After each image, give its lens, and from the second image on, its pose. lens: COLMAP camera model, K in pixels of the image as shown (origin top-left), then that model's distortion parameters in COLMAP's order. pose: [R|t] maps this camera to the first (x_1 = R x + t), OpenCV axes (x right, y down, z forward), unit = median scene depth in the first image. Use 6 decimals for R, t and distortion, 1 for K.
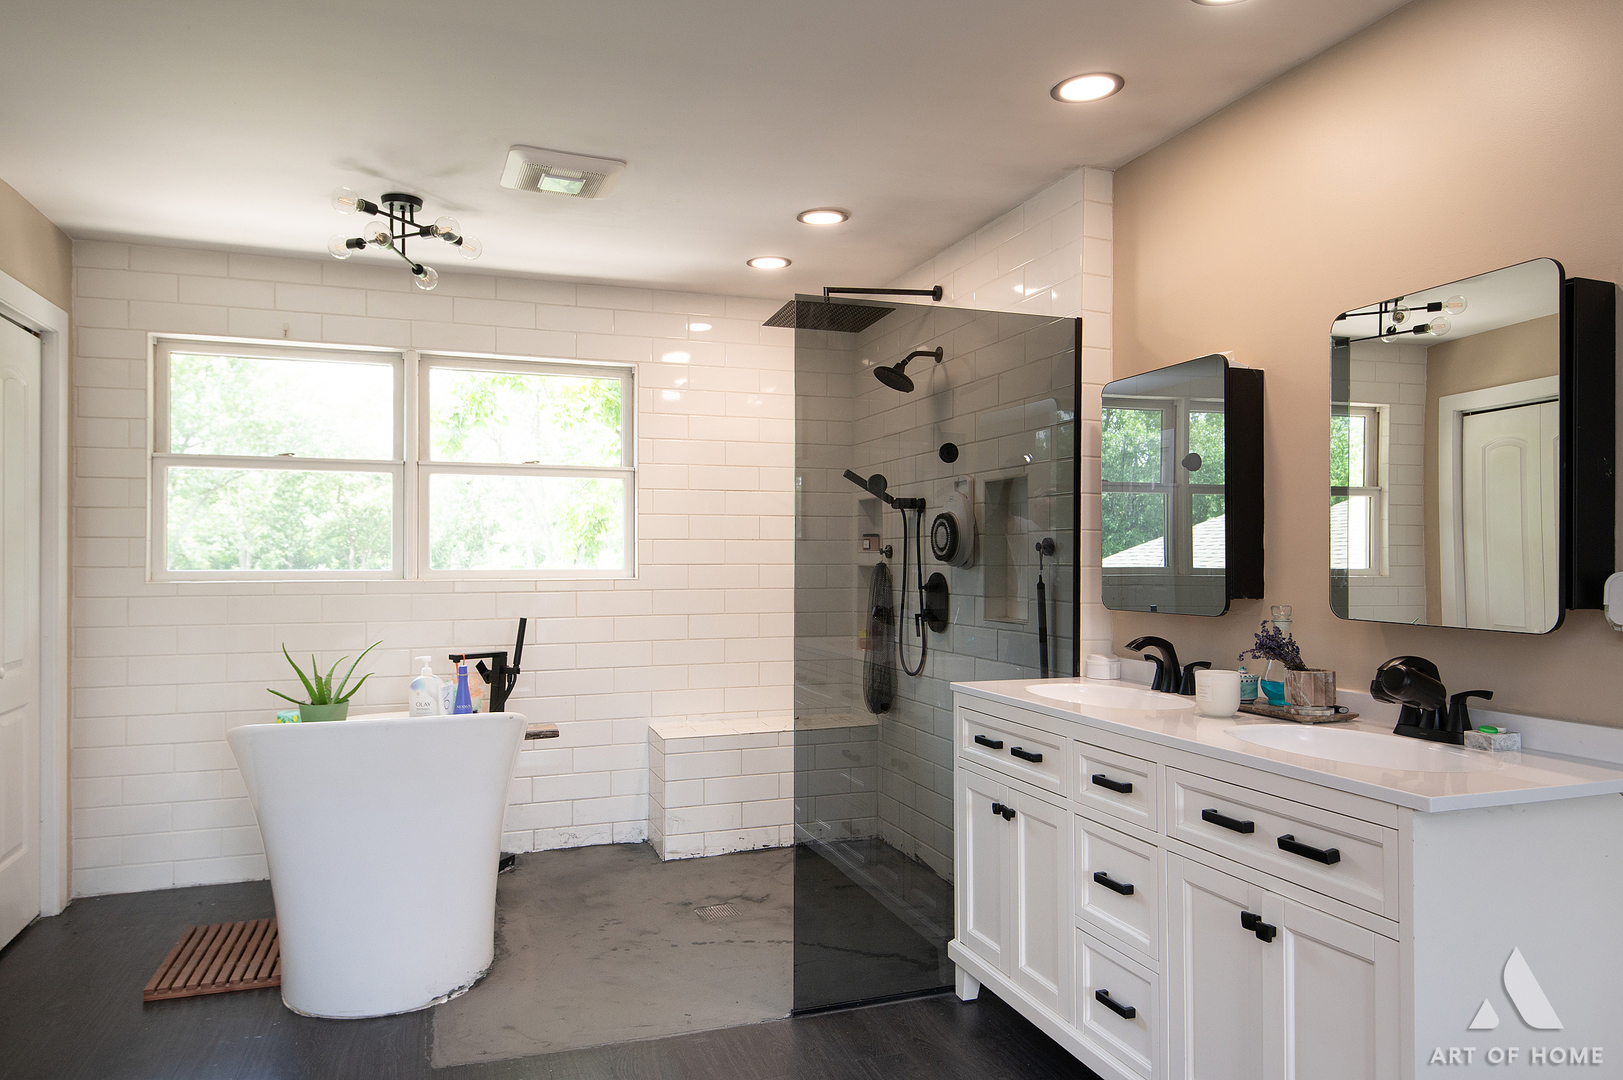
lens RADIAL K [[1036.9, 0, 815.2], [0, 1036.9, 545.9], [0, 0, 1]] dist [0.001062, -0.000766]
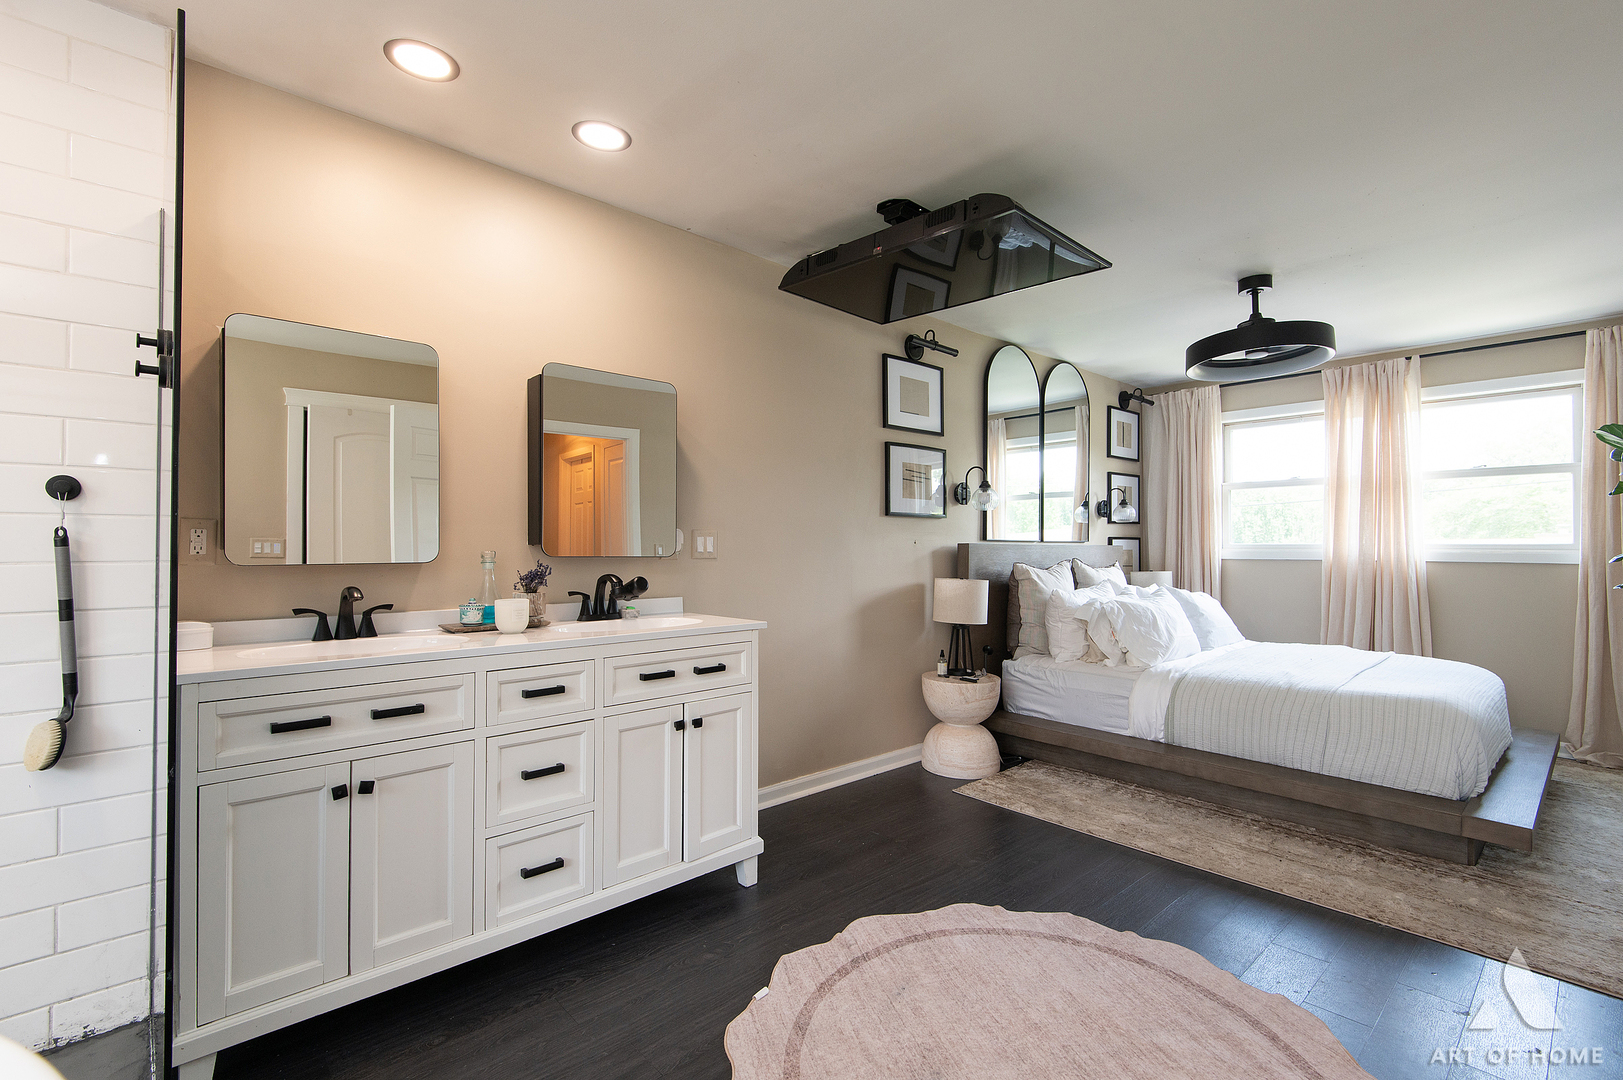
lens RADIAL K [[733.0, 0, 803.7], [0, 733.0, 542.1], [0, 0, 1]] dist [0.034613, -0.019415]
pose [[-0.372418, 0.003084, 0.928060, -0.456529], [-0.010519, 0.999916, -0.007544, 0.034835], [-0.928005, -0.012572, -0.372355, 0.719264]]
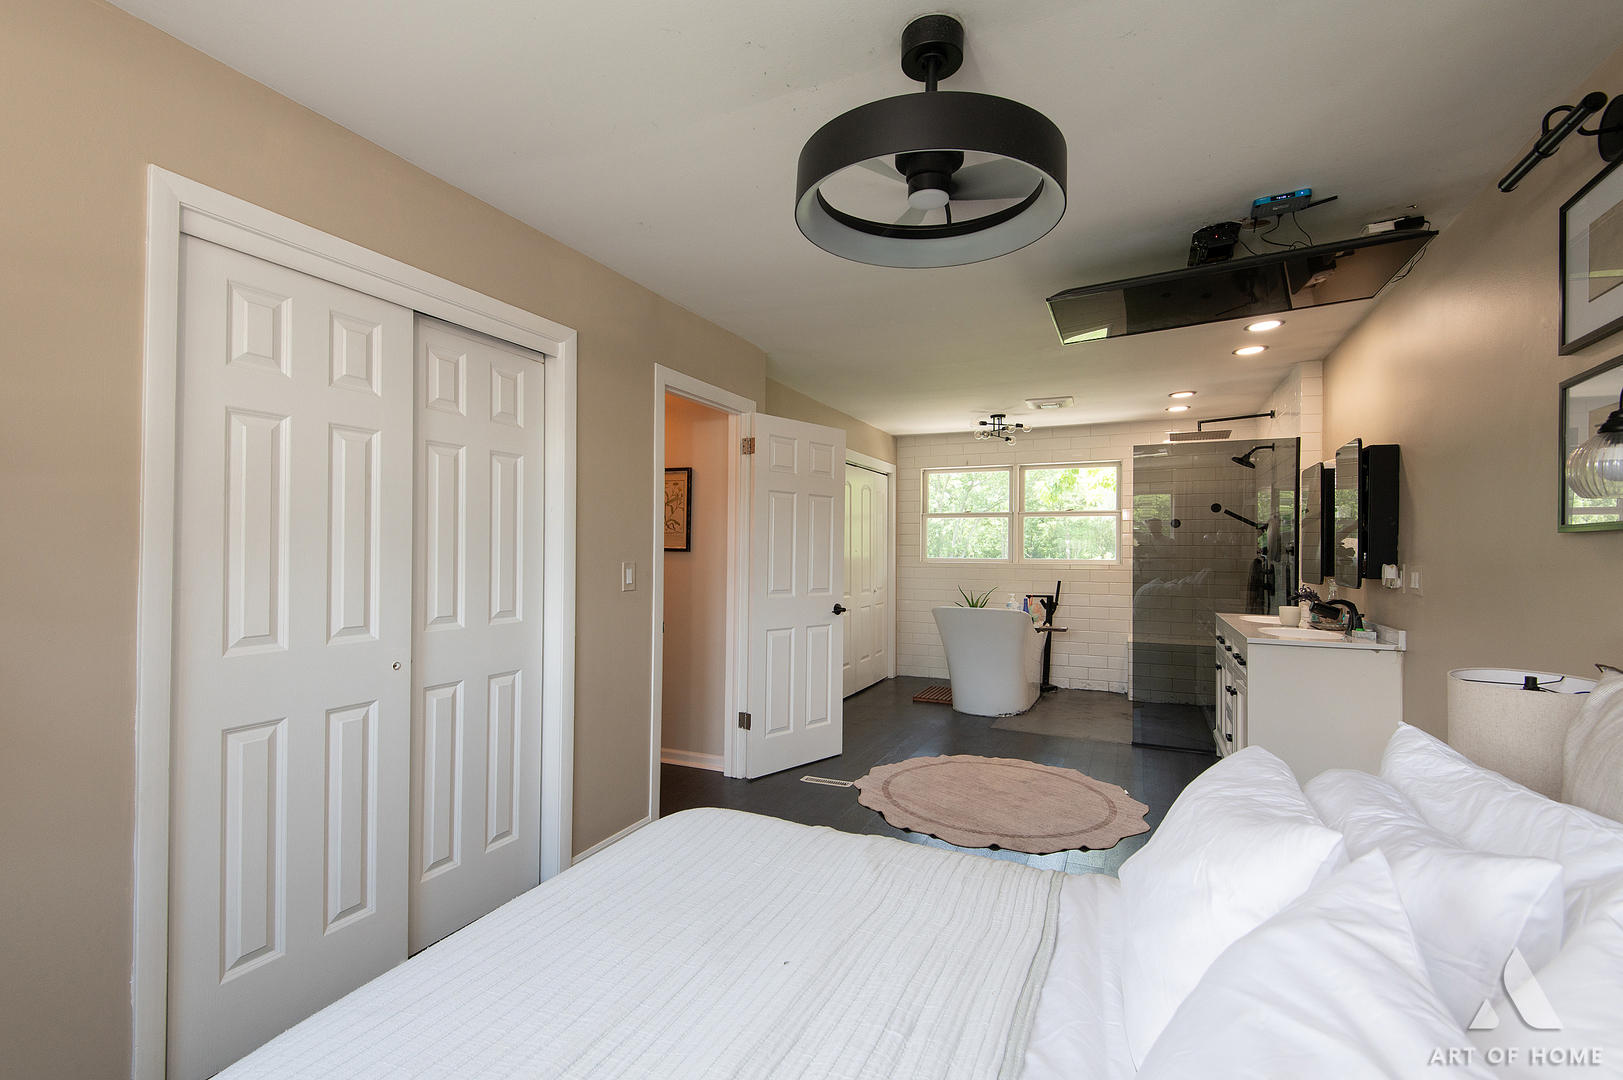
lens RADIAL K [[733.0, 0, 803.7], [0, 733.0, 542.1], [0, 0, 1]] dist [0.034613, -0.019415]
pose [[0.713412, 0.000482, -0.700745, 0.486208], [-0.002245, 0.999996, -0.001597, -0.011393], [0.700742, 0.002712, 0.713410, -0.582845]]
